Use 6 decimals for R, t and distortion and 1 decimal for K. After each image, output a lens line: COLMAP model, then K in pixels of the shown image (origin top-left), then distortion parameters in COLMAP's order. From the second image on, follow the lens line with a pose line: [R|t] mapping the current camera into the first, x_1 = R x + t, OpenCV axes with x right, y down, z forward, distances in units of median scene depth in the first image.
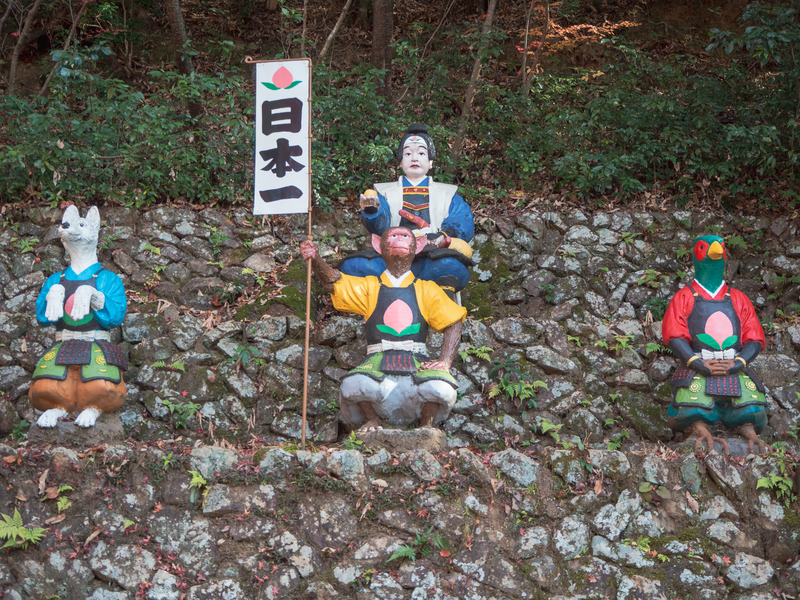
lens RADIAL K [[980.7, 0, 400.0], [0, 980.7, 301.0], [0, 0, 1]] dist [0.000217, 0.000000]
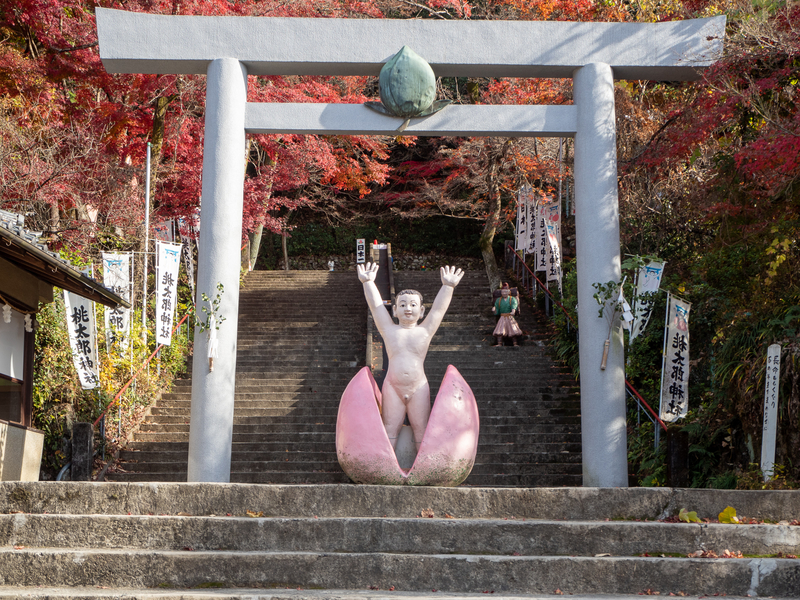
lens RADIAL K [[980.7, 0, 400.0], [0, 980.7, 299.2], [0, 0, 1]] dist [0.000217, 0.000000]
pose [[0.999962, -0.004998, 0.007159, 0.101011], [0.004784, 0.999552, 0.029537, -0.031546], [-0.007303, -0.029502, 0.999538, -5.802952]]
